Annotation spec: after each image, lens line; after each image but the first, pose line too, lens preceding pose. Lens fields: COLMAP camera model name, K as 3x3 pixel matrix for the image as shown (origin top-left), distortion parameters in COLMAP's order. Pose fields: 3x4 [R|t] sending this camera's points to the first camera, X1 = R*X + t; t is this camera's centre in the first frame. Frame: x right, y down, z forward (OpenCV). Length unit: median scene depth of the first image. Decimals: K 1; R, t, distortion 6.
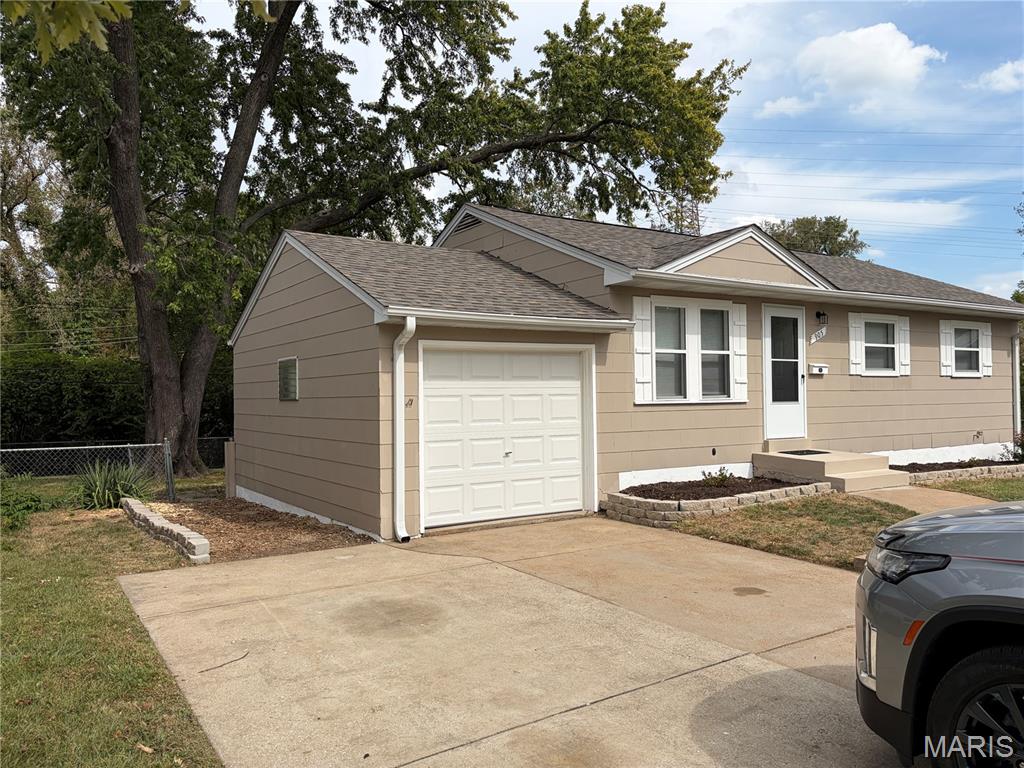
lens RADIAL K [[789.4, 0, 512.0], [0, 789.4, 384.0], [0, 0, 1]] dist [-0.000191, -0.000130]
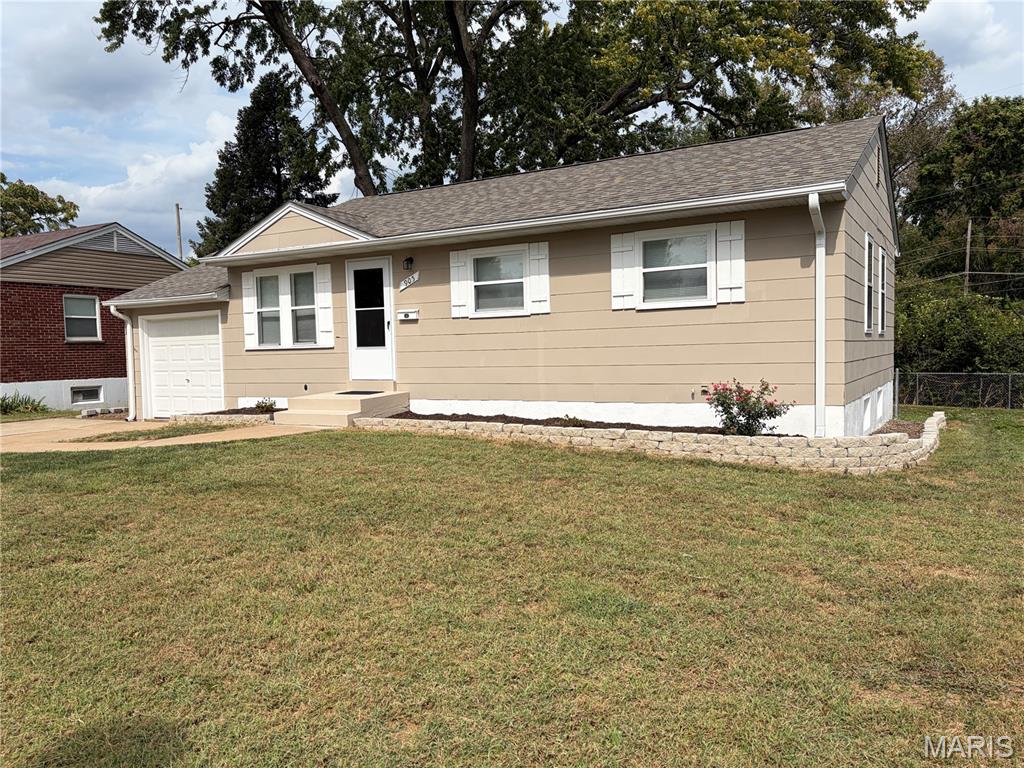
lens RADIAL K [[789.4, 0, 512.0], [0, 789.4, 384.0], [0, 0, 1]] dist [-0.000191, -0.000130]
pose [[0.467153, 0.040887, -0.883231, 1.428845], [0.034115, 0.997353, 0.064214, 0.010481], [0.883518, -0.060129, 0.464521, 0.667988]]
